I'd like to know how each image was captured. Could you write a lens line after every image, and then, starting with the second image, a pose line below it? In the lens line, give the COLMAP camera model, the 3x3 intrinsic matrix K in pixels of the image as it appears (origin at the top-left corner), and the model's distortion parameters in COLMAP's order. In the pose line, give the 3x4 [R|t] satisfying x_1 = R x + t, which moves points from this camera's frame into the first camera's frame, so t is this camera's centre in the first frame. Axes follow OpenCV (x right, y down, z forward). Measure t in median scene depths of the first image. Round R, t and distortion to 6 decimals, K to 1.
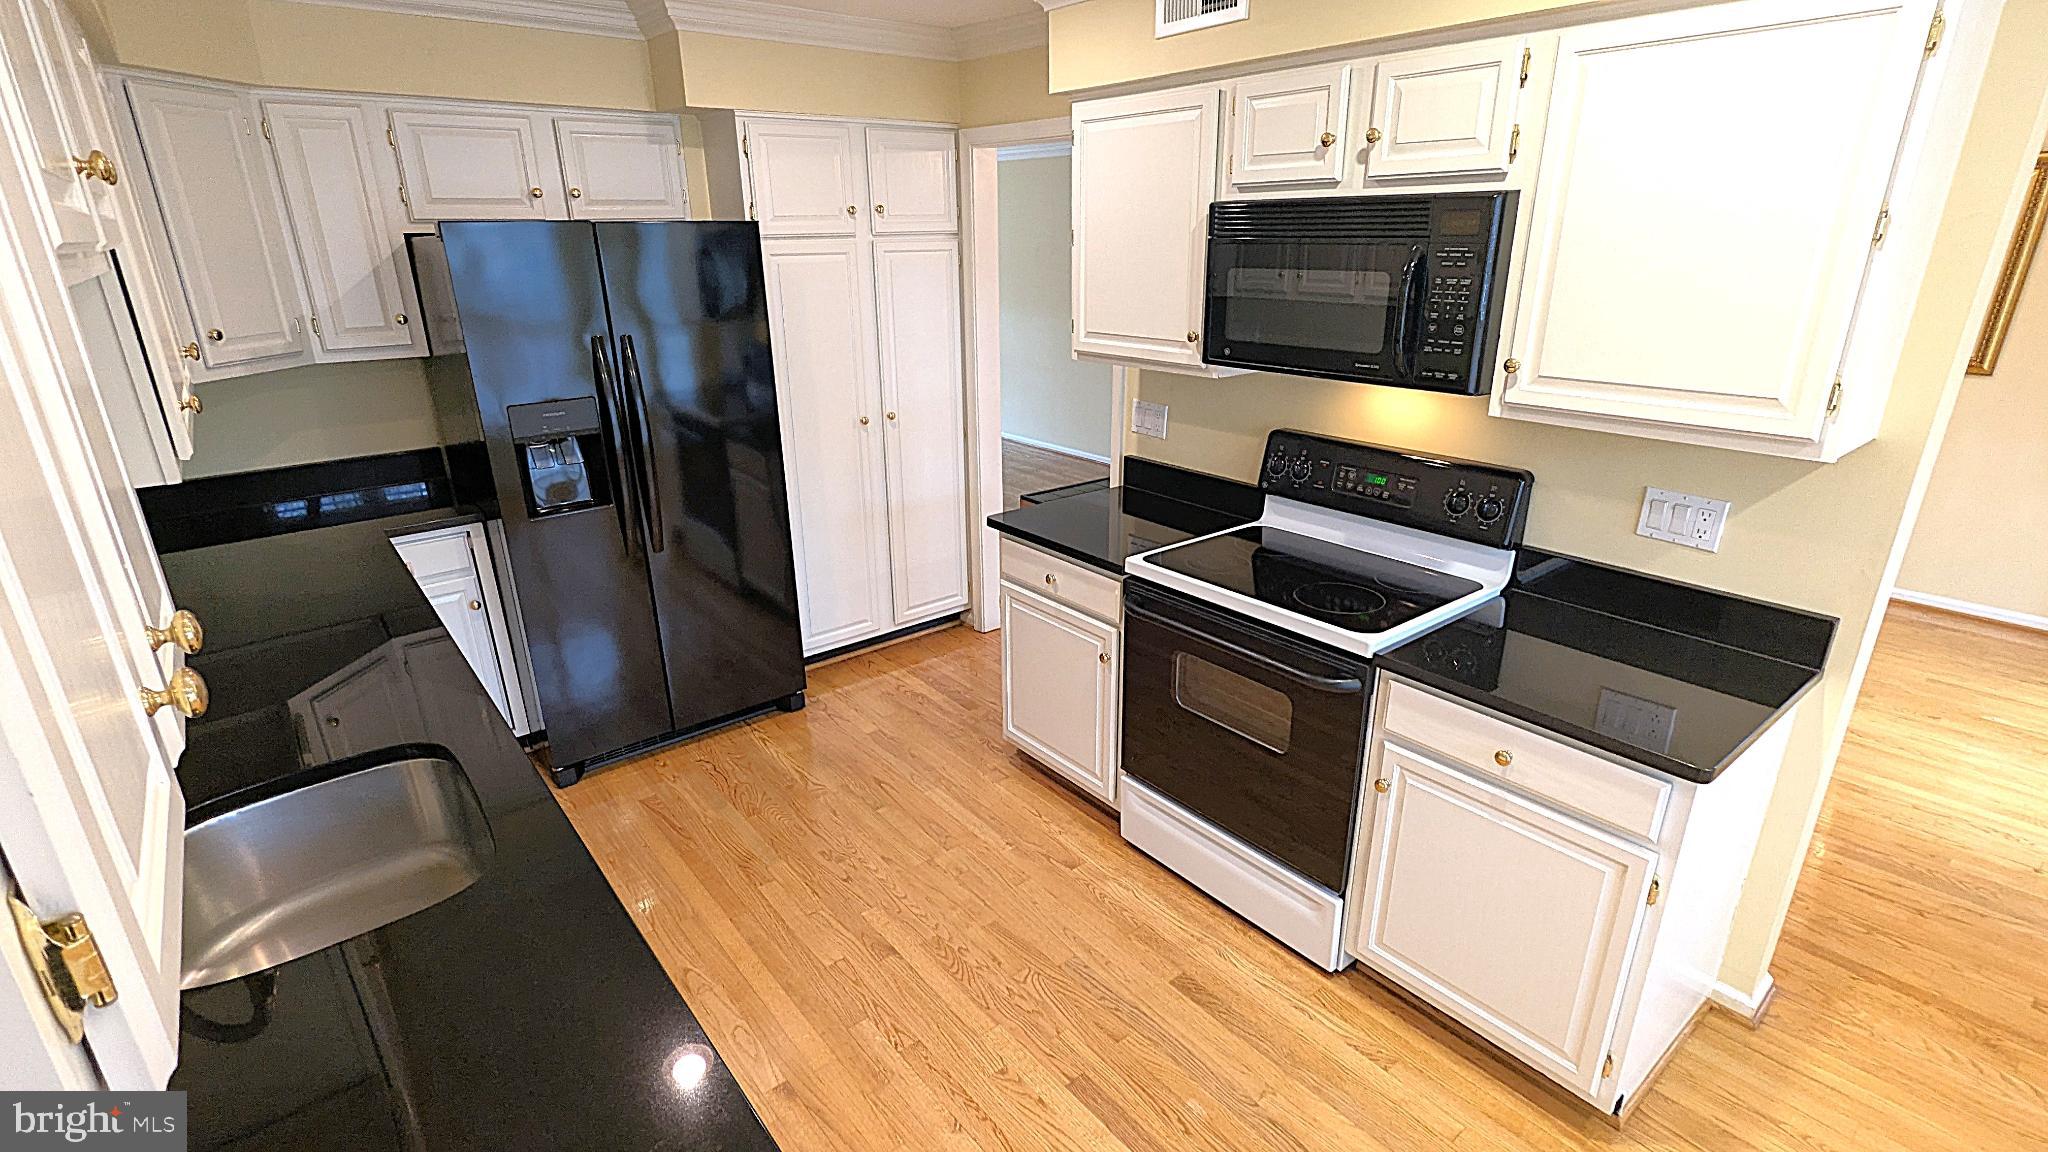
lens RADIAL K [[972.5, 0, 1033.8], [0, 972.5, 583.0], [0, 0, 1]] dist [0.000260, -0.000523]
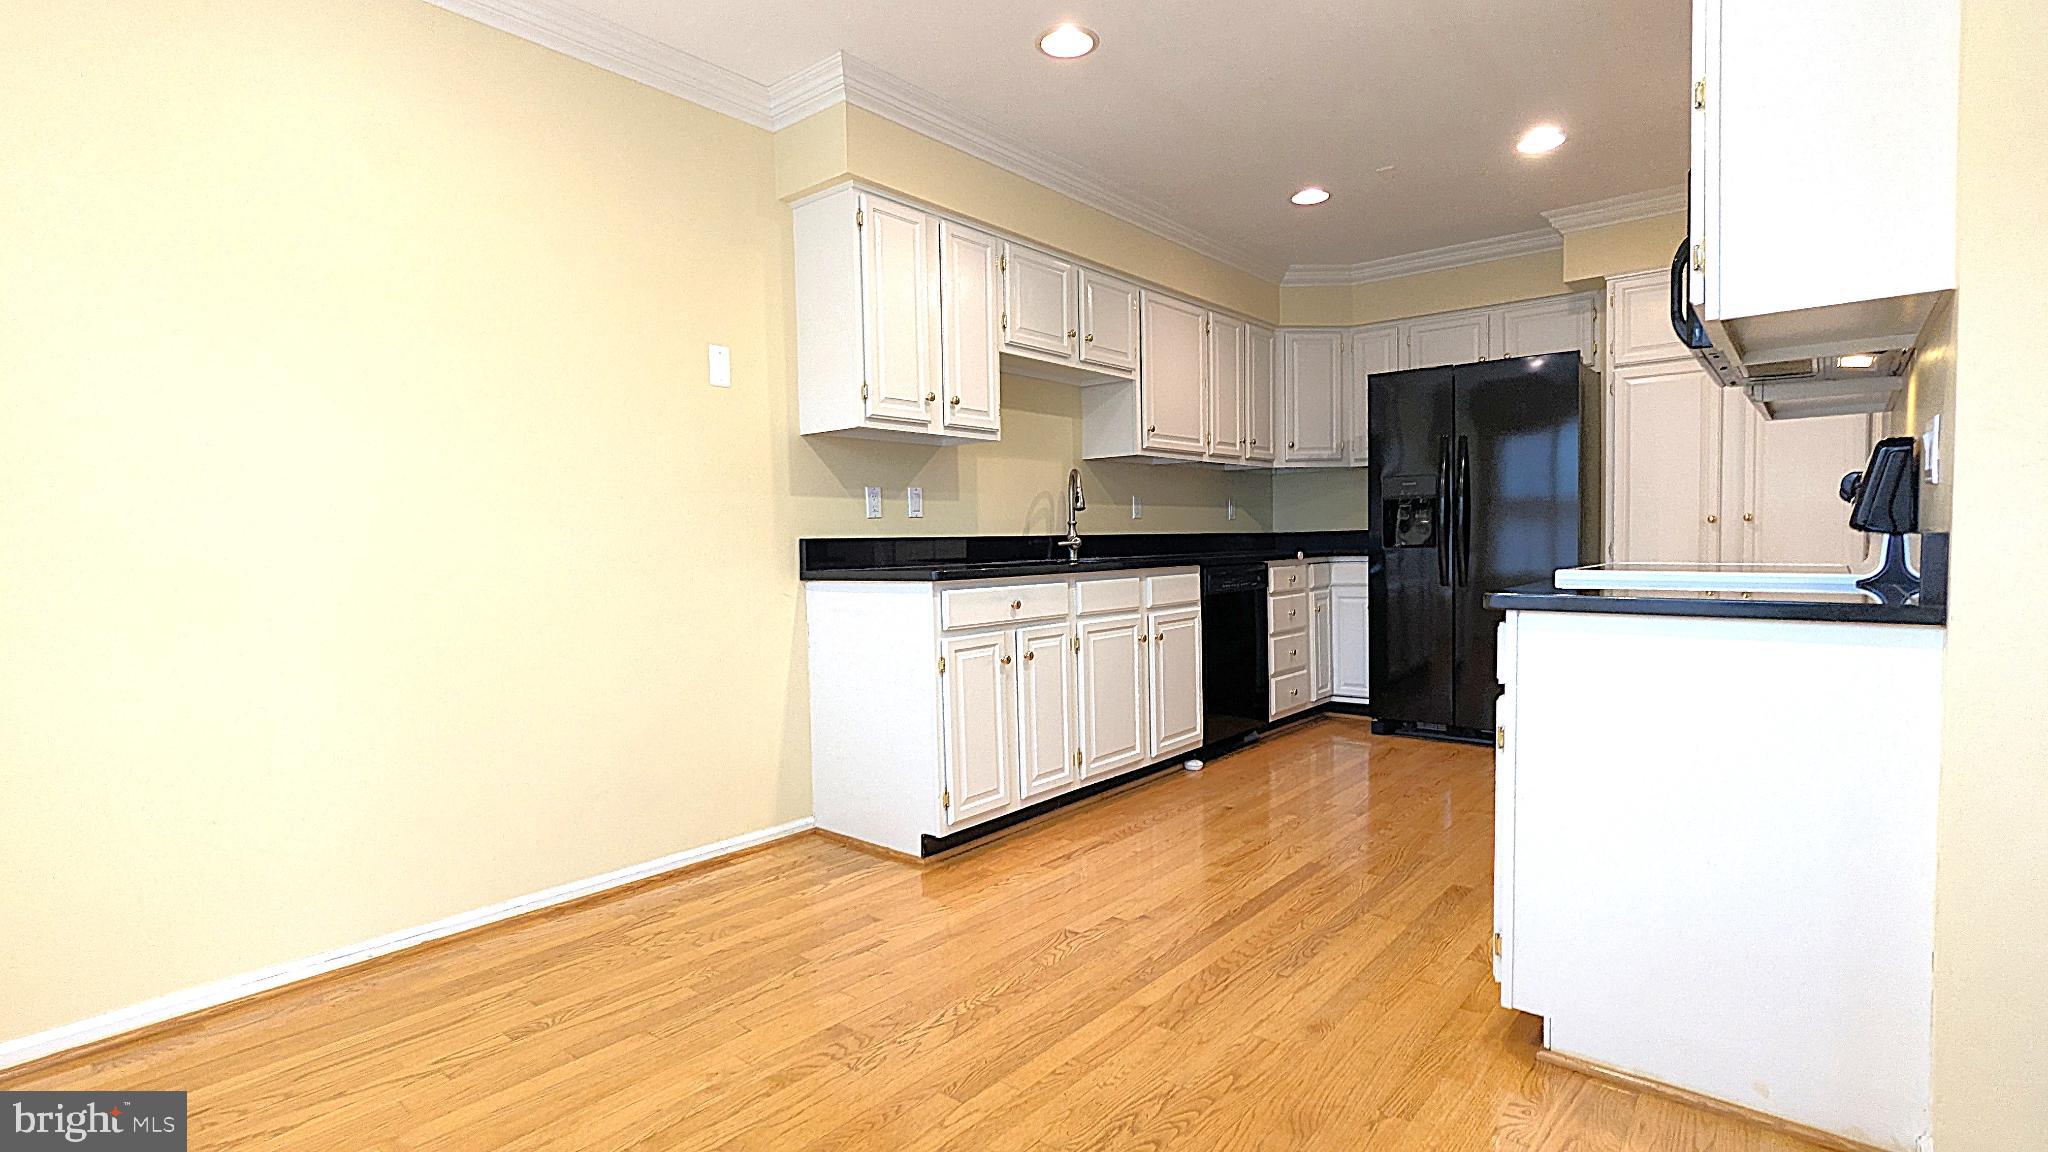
lens RADIAL K [[971.0, 0, 1021.9], [0, 971.0, 584.9], [0, 0, 1]] dist [-0.001141, -0.000409]
pose [[0.193957, 0.051838, -0.979640, 1.026708], [-0.321891, 0.946678, -0.013637, 0.224889], [0.926697, 0.317982, 0.200301, 0.155405]]
